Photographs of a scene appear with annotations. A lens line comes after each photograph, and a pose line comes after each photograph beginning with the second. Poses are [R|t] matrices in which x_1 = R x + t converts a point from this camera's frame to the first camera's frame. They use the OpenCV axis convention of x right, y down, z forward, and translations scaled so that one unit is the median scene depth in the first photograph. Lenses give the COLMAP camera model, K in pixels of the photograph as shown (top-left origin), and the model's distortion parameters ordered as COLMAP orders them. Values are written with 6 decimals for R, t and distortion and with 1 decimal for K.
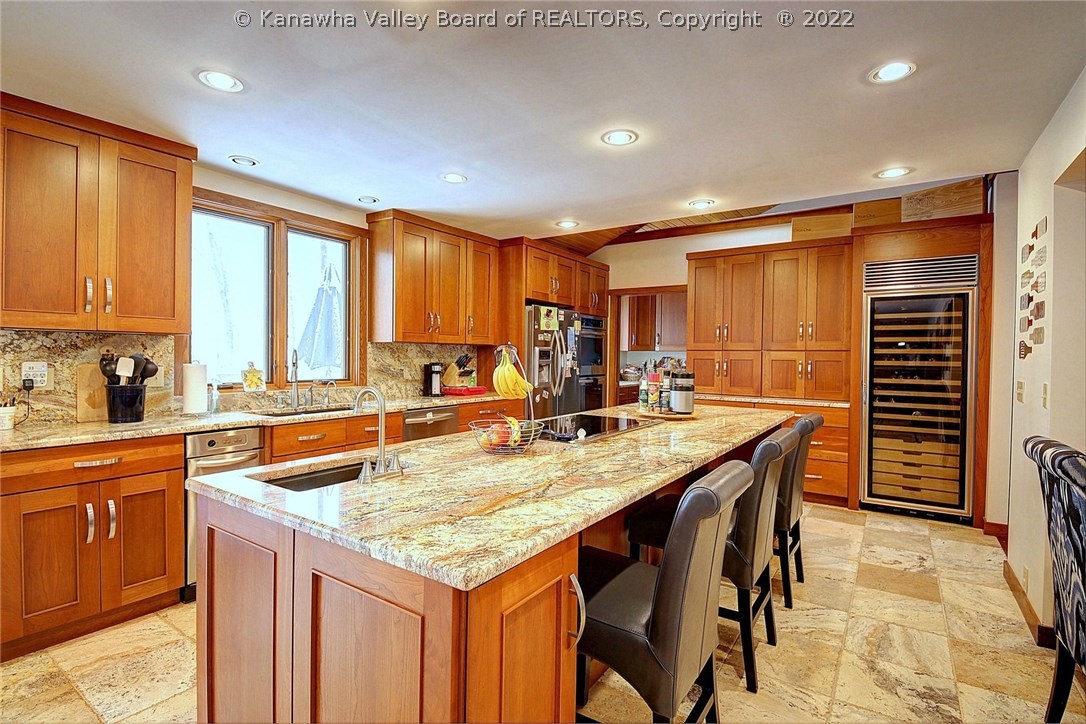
lens RADIAL K [[513.3, 0, 543.0], [0, 513.3, 362.0], [0, 0, 1]] dist [0.043238, -0.037744]
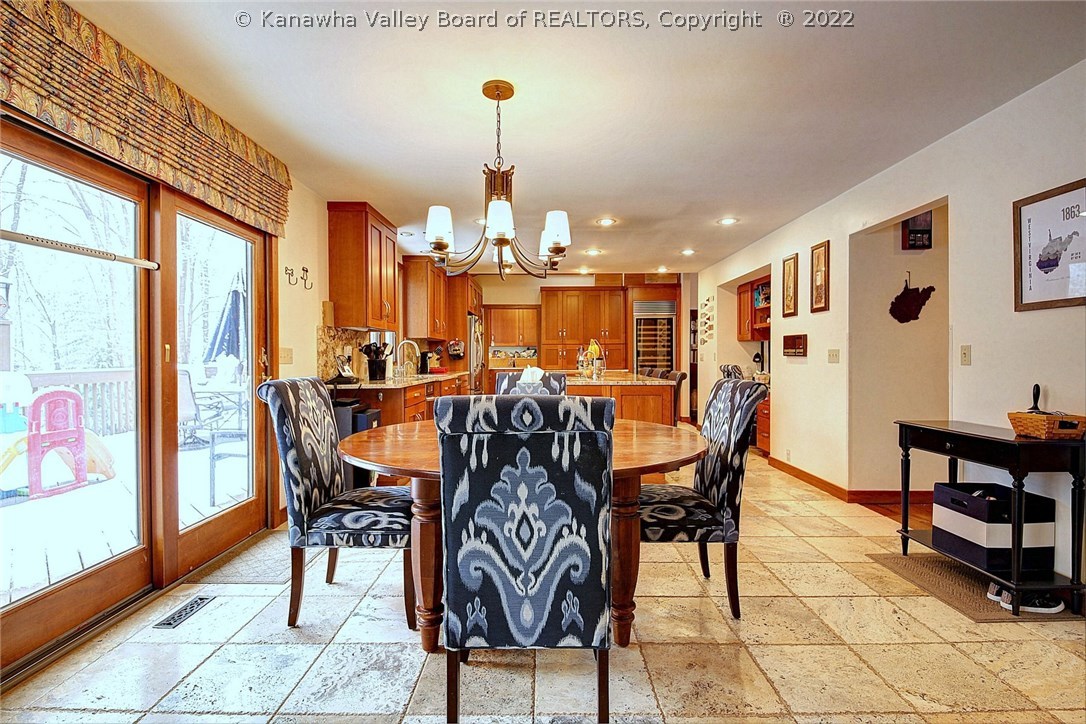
lens RADIAL K [[513.3, 0, 543.0], [0, 513.3, 362.0], [0, 0, 1]] dist [0.043238, -0.037744]
pose [[0.835018, -0.017012, 0.549959, -0.819255], [0.018356, 0.999827, 0.003057, 0.038883], [-0.549916, 0.007543, 0.835186, -0.516720]]
